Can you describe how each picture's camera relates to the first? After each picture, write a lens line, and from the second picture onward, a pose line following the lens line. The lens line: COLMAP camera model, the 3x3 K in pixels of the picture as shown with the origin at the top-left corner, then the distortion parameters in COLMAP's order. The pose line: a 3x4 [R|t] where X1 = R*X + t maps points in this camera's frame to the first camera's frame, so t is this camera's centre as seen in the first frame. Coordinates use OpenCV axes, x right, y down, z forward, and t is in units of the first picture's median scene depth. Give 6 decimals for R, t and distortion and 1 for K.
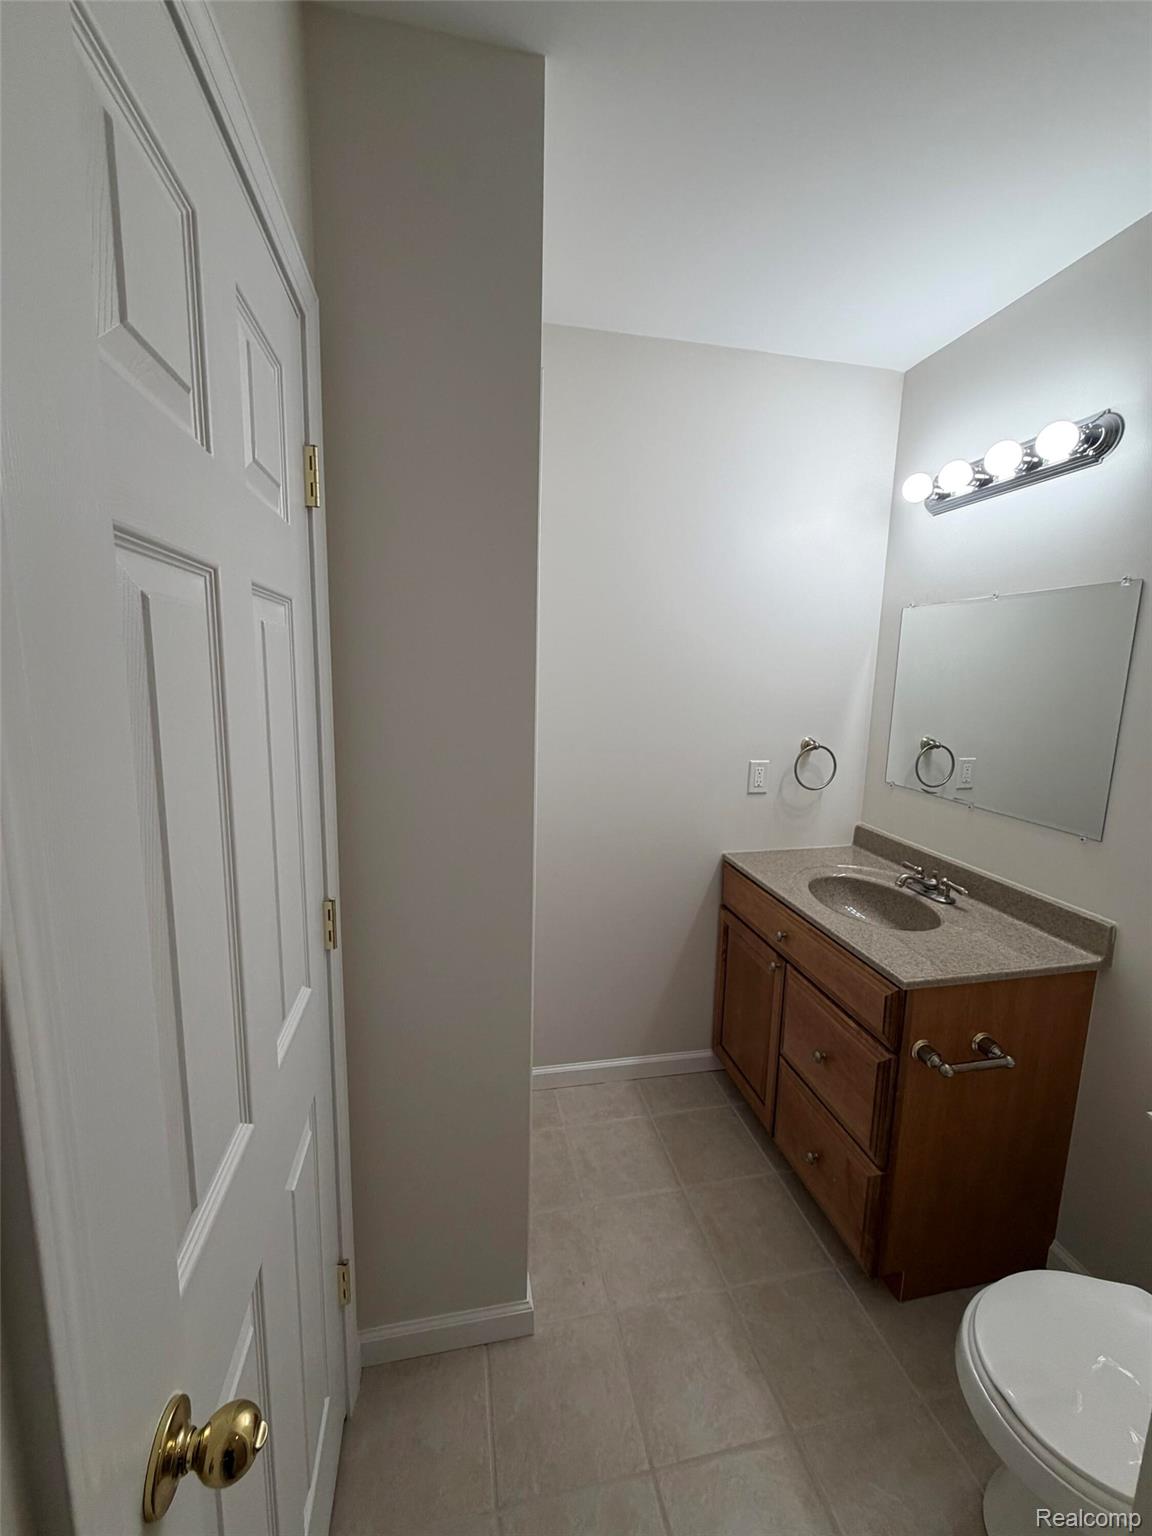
lens RADIAL K [[611.9, 0, 576.9], [0, 611.9, 762.3], [0, 0, 1]] dist [-0.001769, -0.000208]
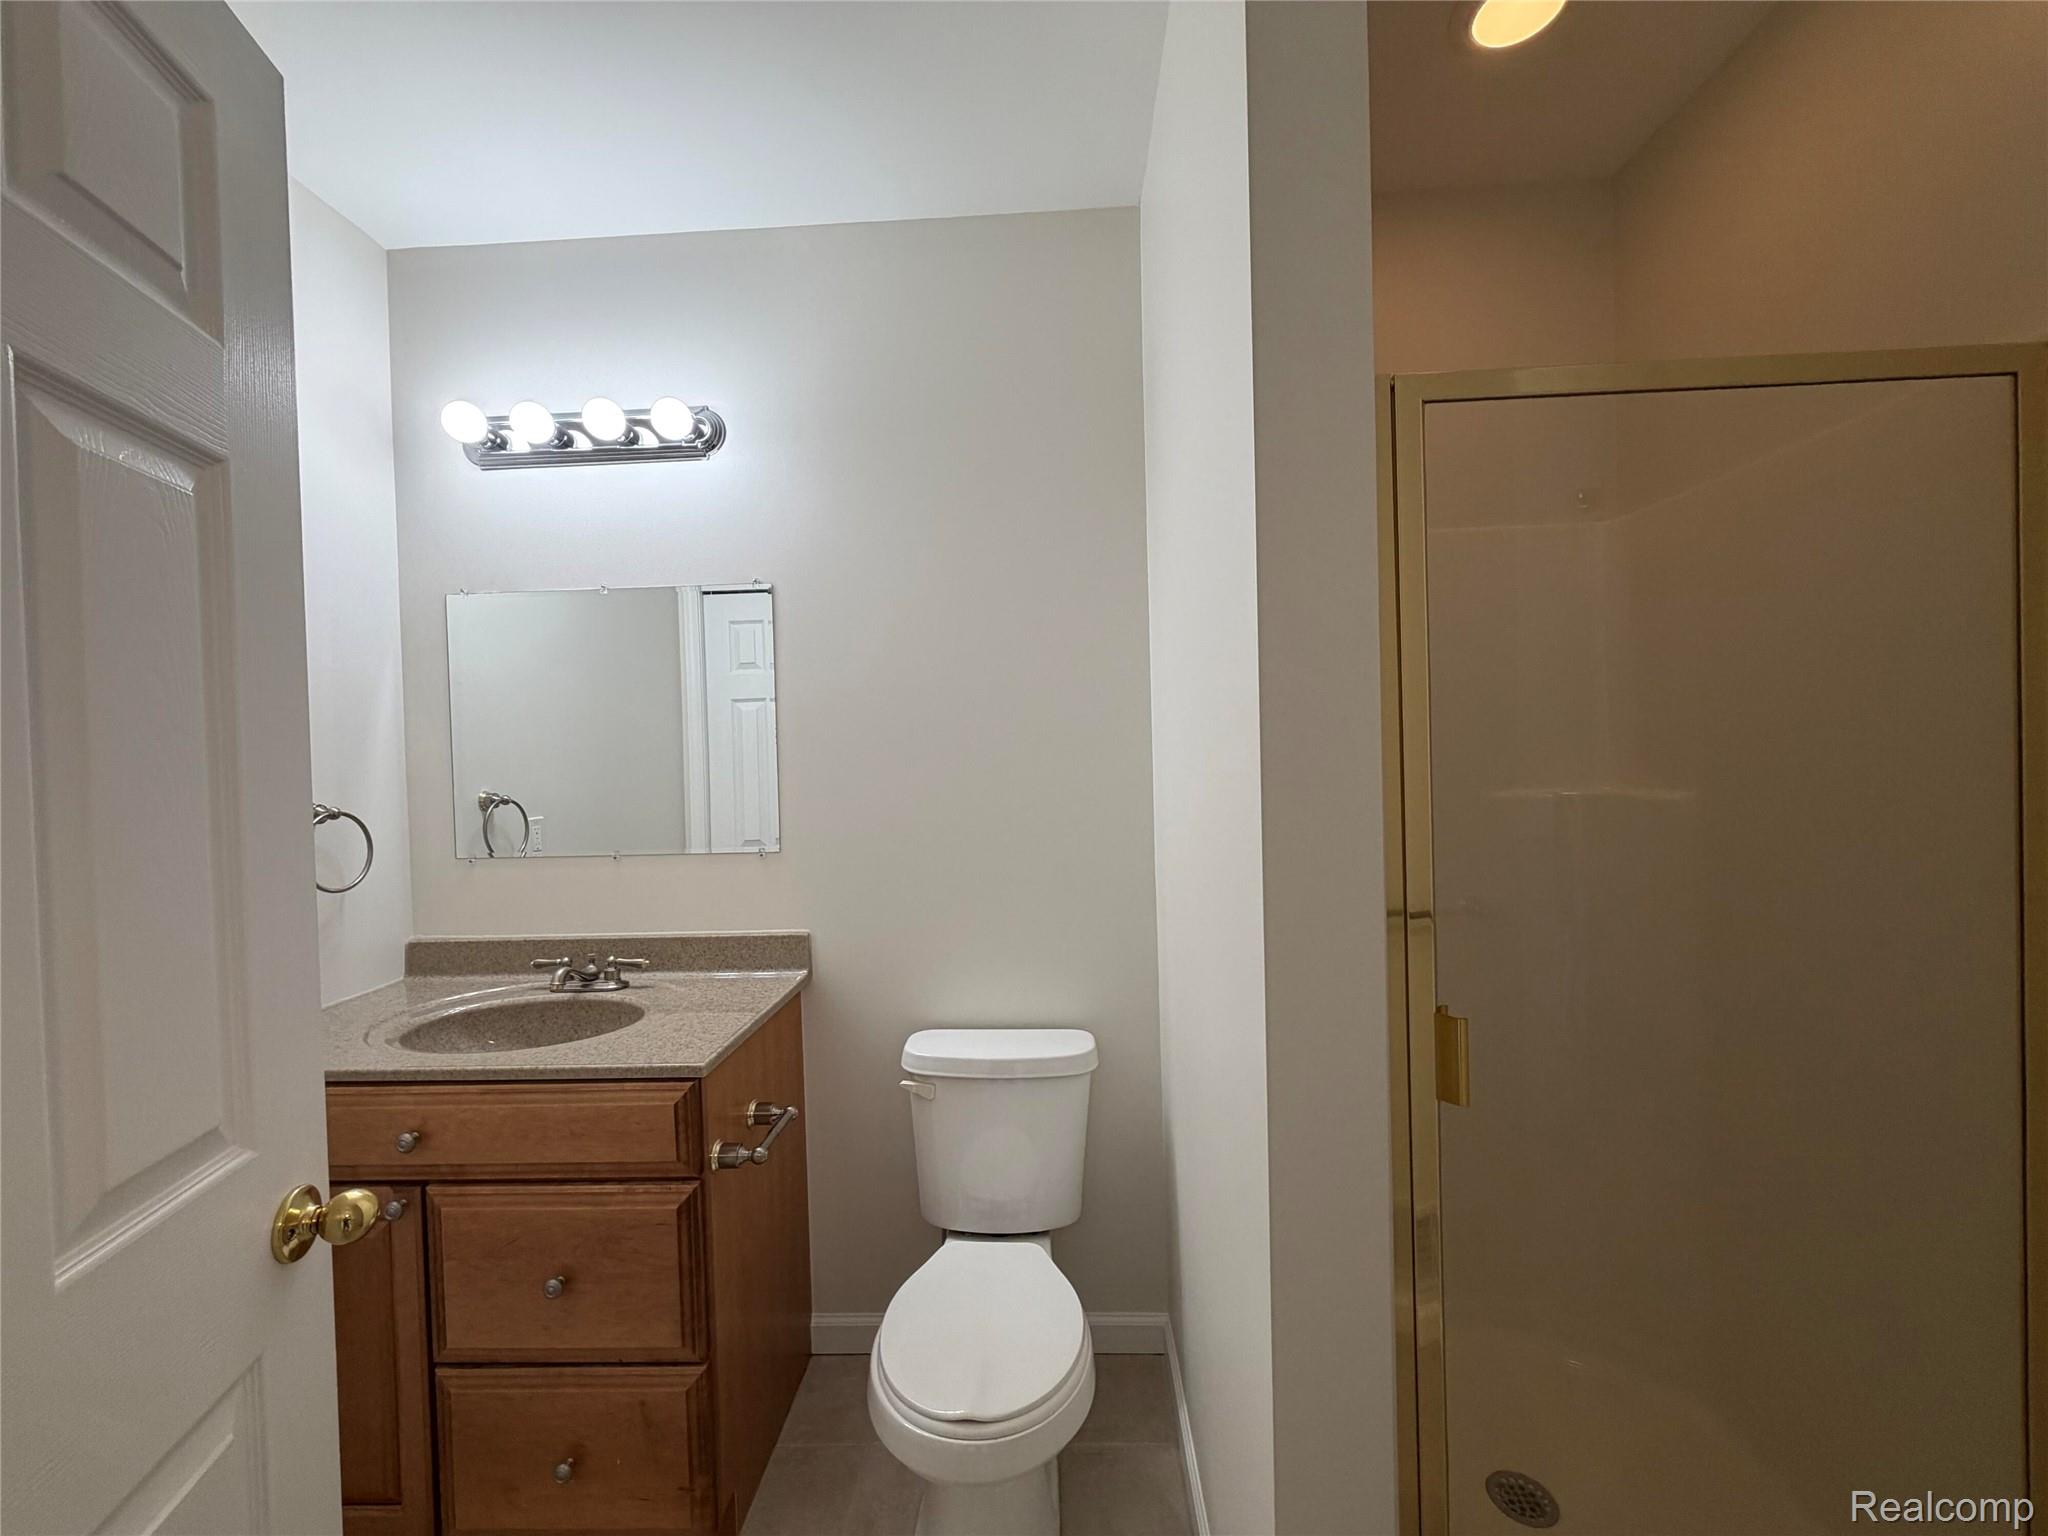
lens RADIAL K [[815.9, 0, 1028.2], [0, 815.9, 775.3], [0, 0, 1]] dist [-0.001769, -0.000208]
pose [[0.234442, -0.045696, 0.971056, -0.231317], [0.183313, 0.983052, 0.002003, 0.068842], [-0.954690, 0.177538, 0.238845, 0.261561]]
